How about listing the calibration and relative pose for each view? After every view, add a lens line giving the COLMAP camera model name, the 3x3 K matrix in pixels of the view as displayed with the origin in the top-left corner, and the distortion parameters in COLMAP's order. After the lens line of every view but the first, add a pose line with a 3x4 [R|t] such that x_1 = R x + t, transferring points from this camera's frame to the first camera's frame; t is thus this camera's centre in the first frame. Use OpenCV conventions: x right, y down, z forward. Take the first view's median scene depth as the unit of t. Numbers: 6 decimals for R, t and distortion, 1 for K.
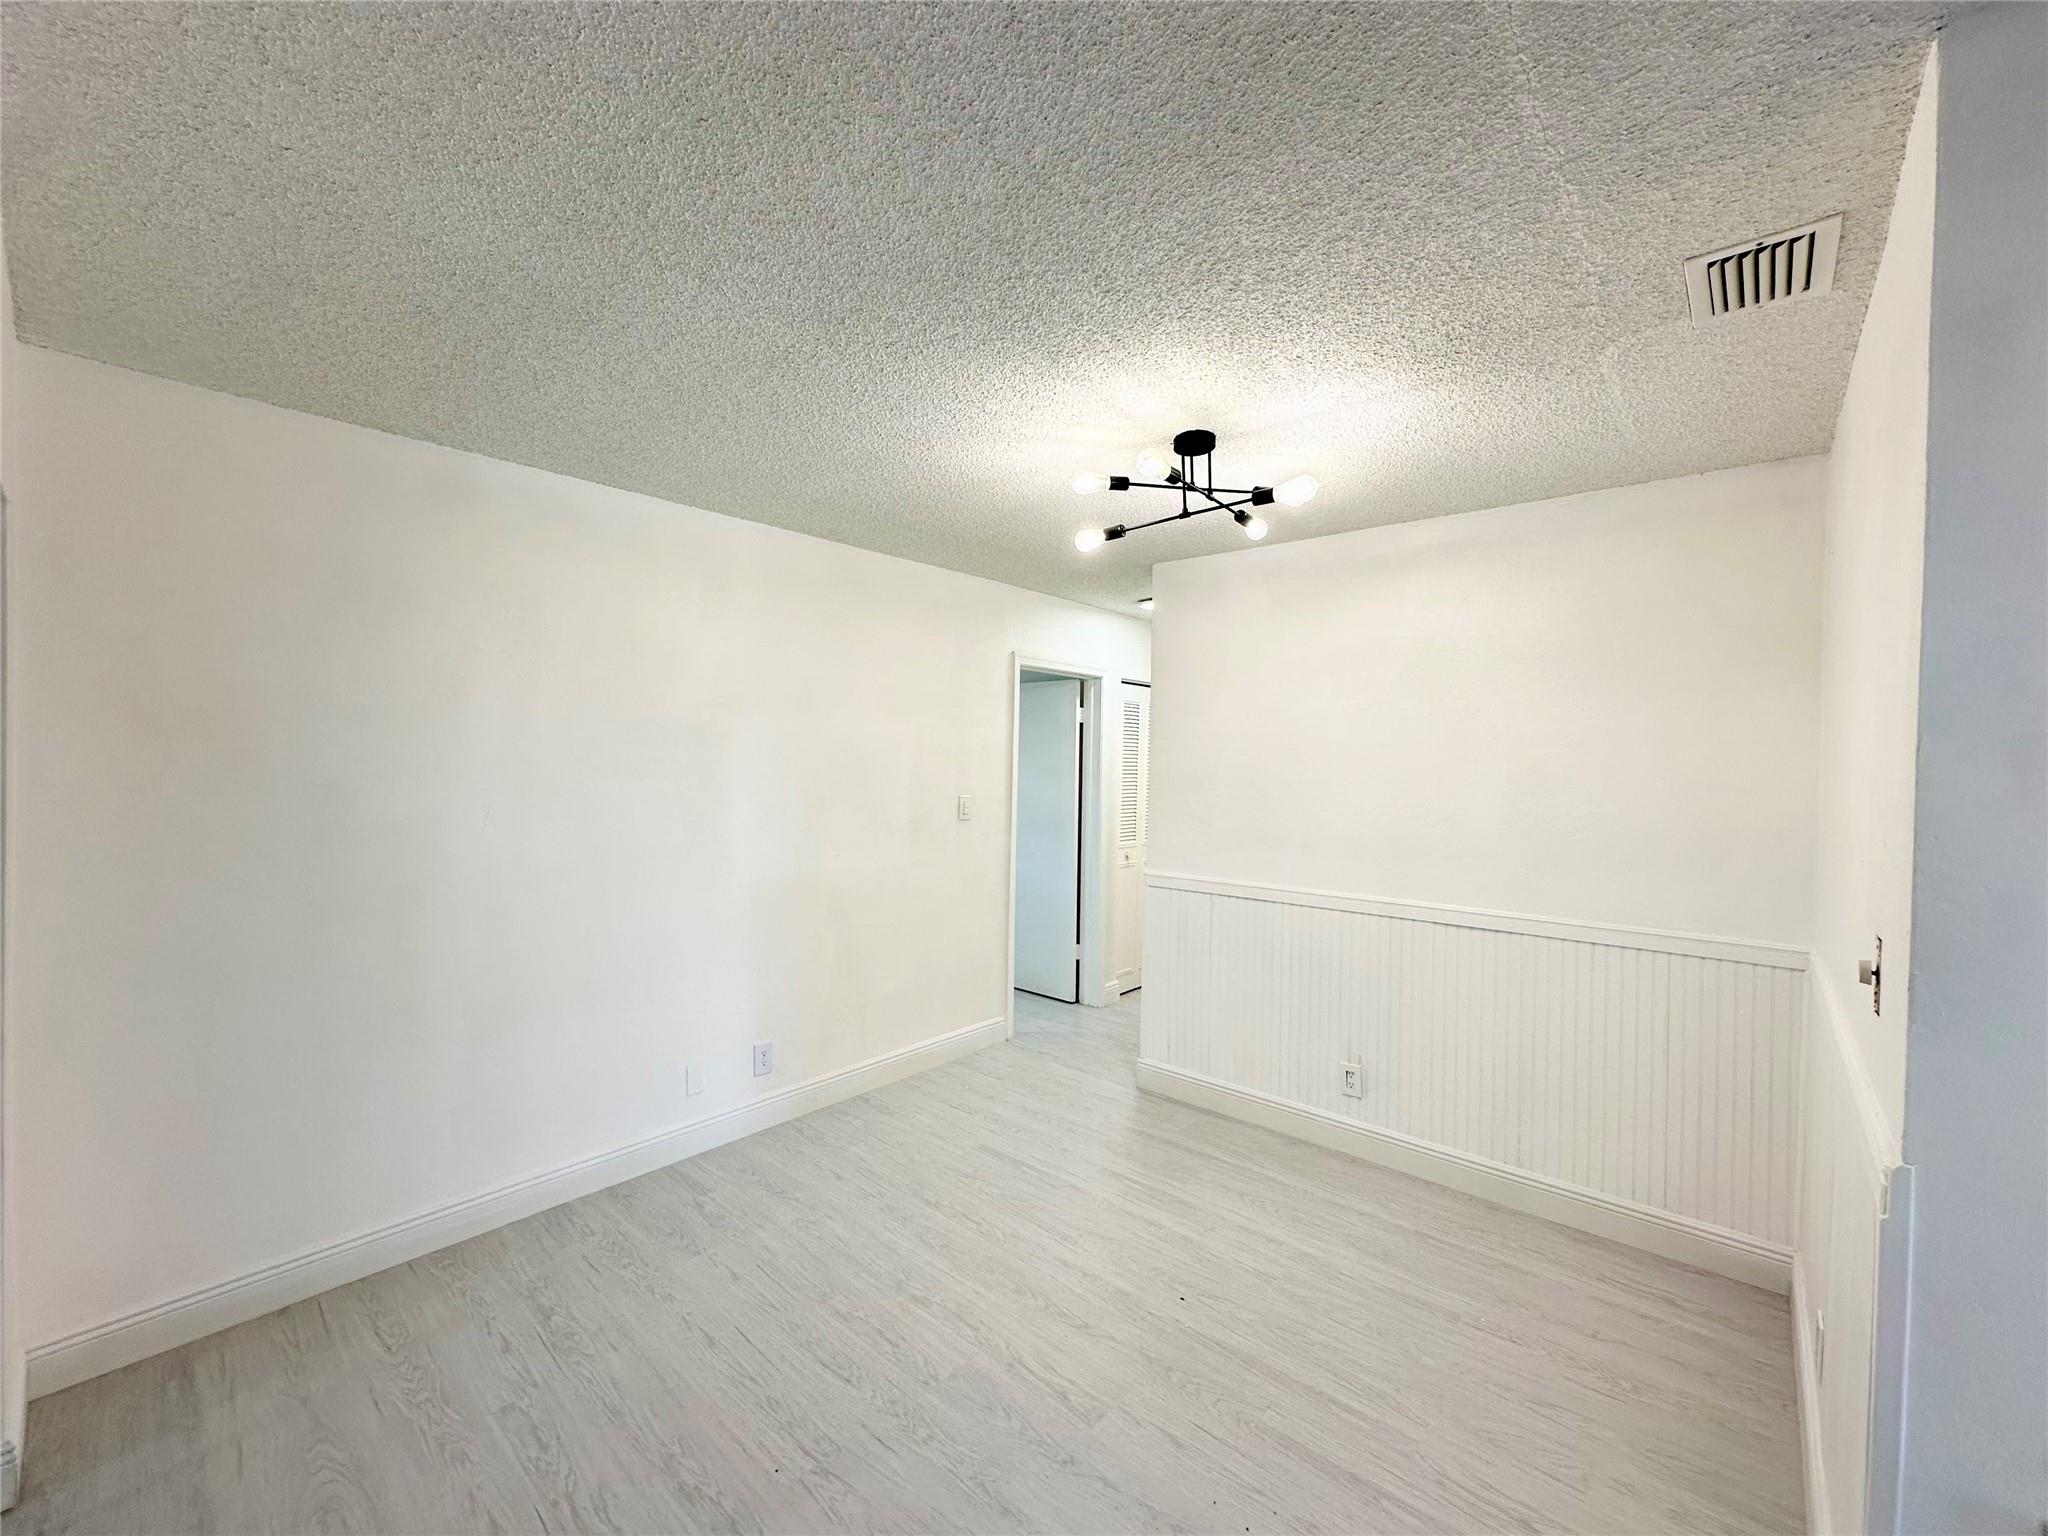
lens RADIAL K [[818.2, 0, 1021.4], [0, 818.2, 768.7], [0, 0, 1]] dist [-0.000280, 0.000032]
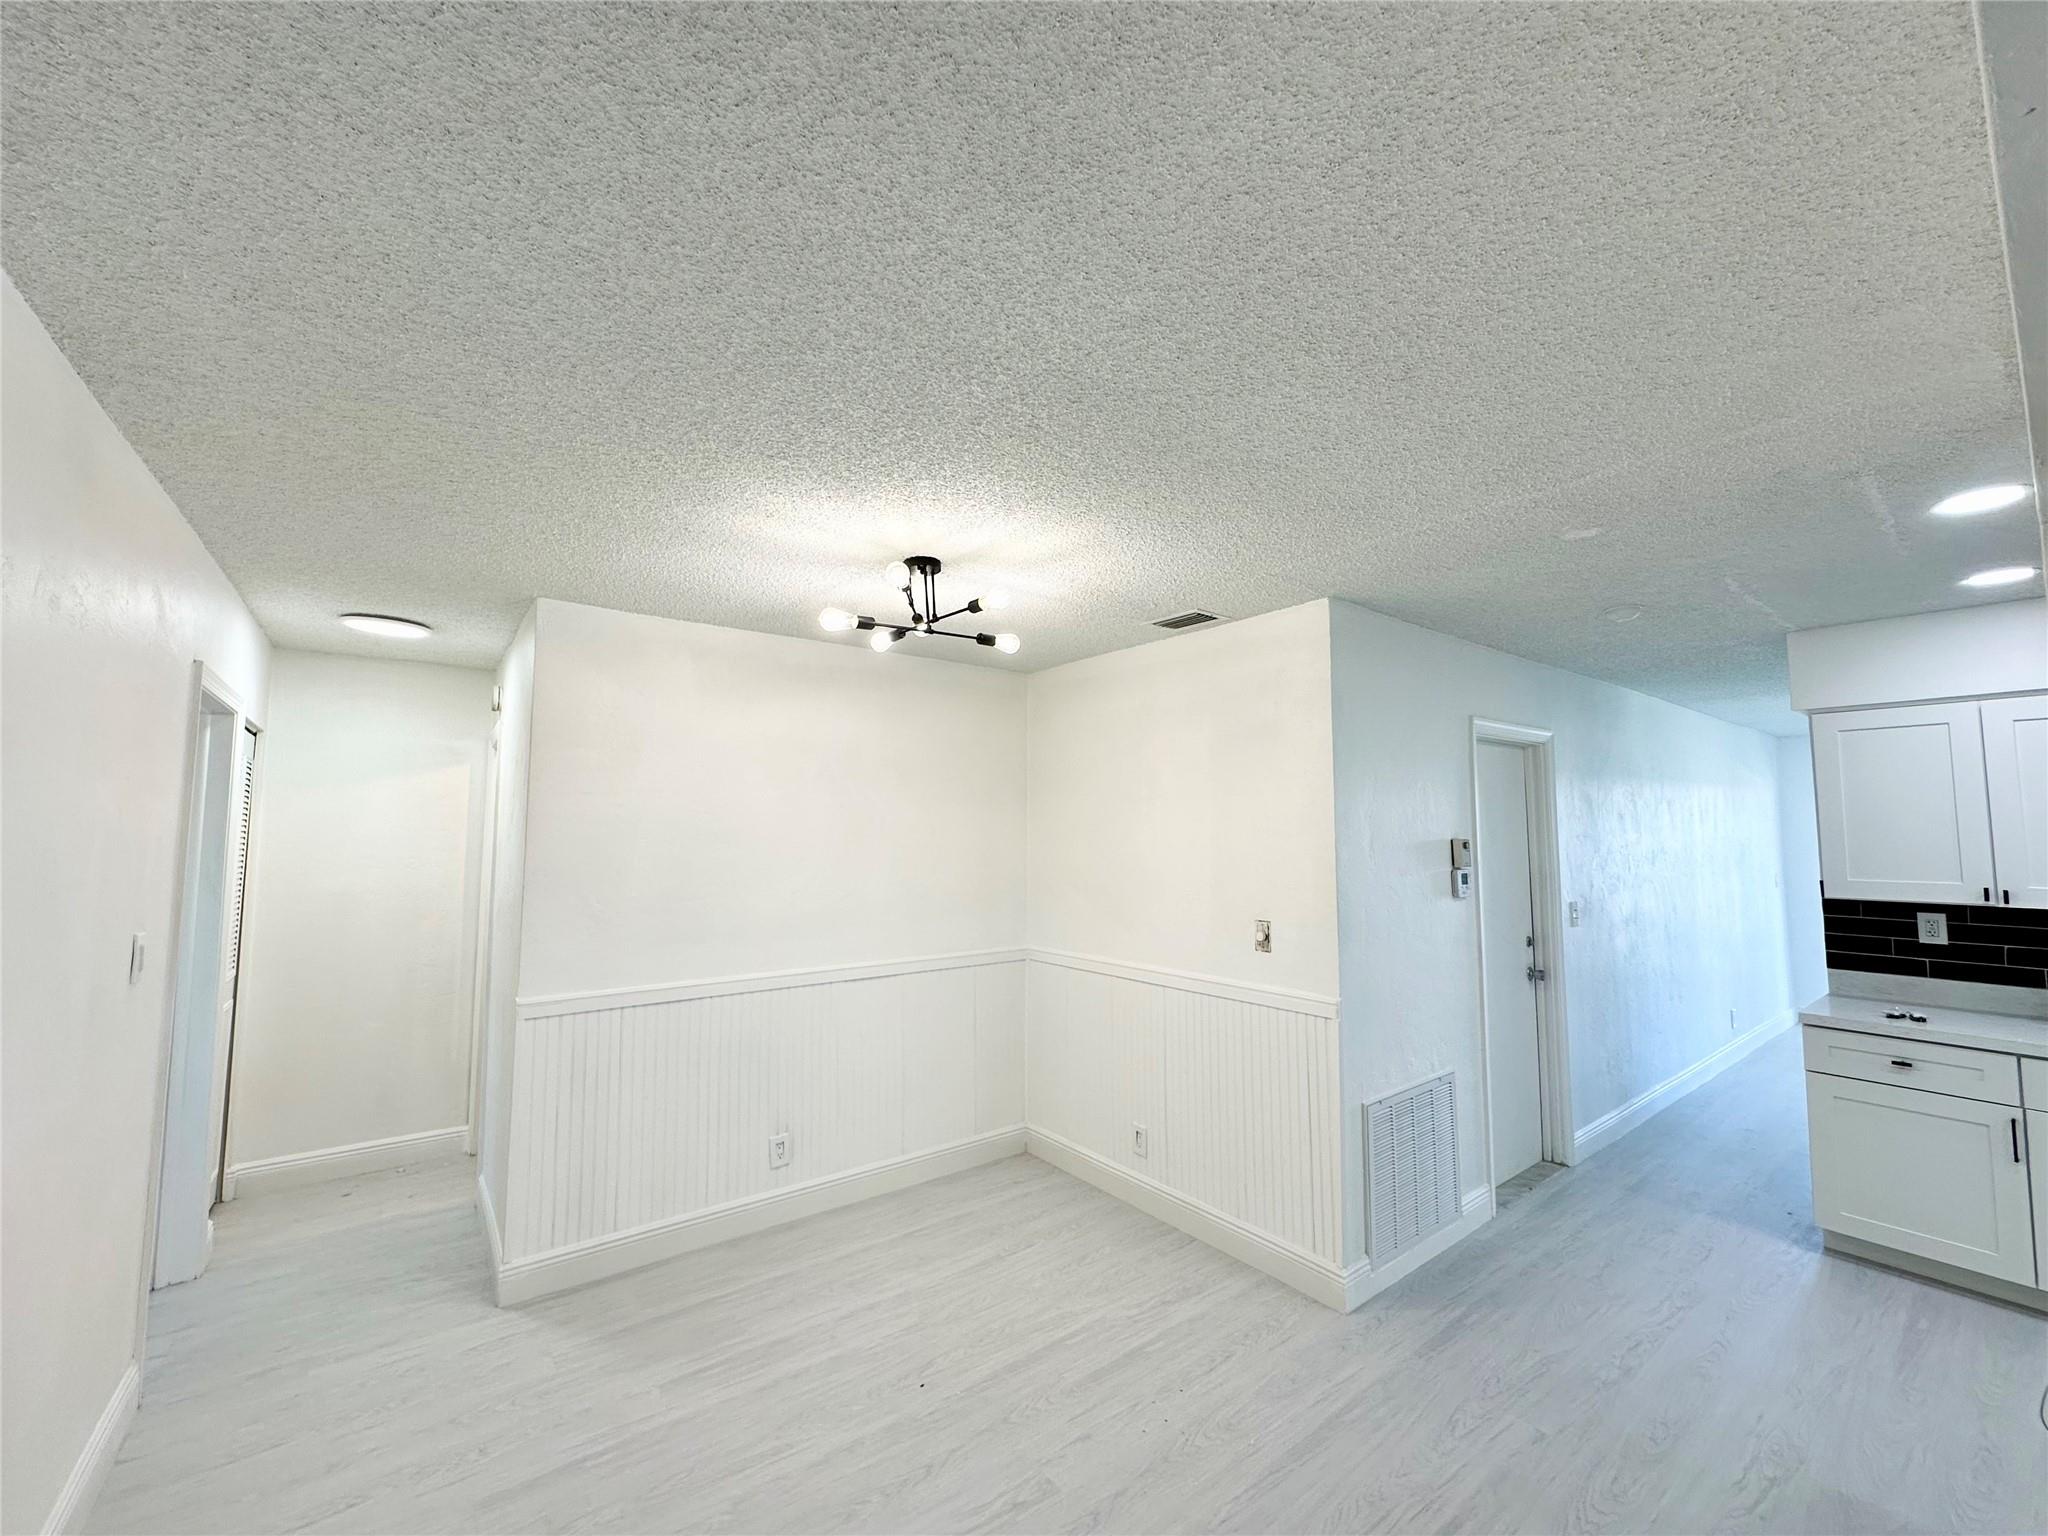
lens RADIAL K [[818.2, 0, 1025.8], [0, 818.2, 767.6], [0, 0, 1]] dist [-0.000280, 0.000032]
pose [[0.192985, 0.063253, 0.979161, -0.727233], [0.010363, 0.997733, -0.066496, -0.046352], [-0.981147, 0.022980, 0.191892, 0.579185]]
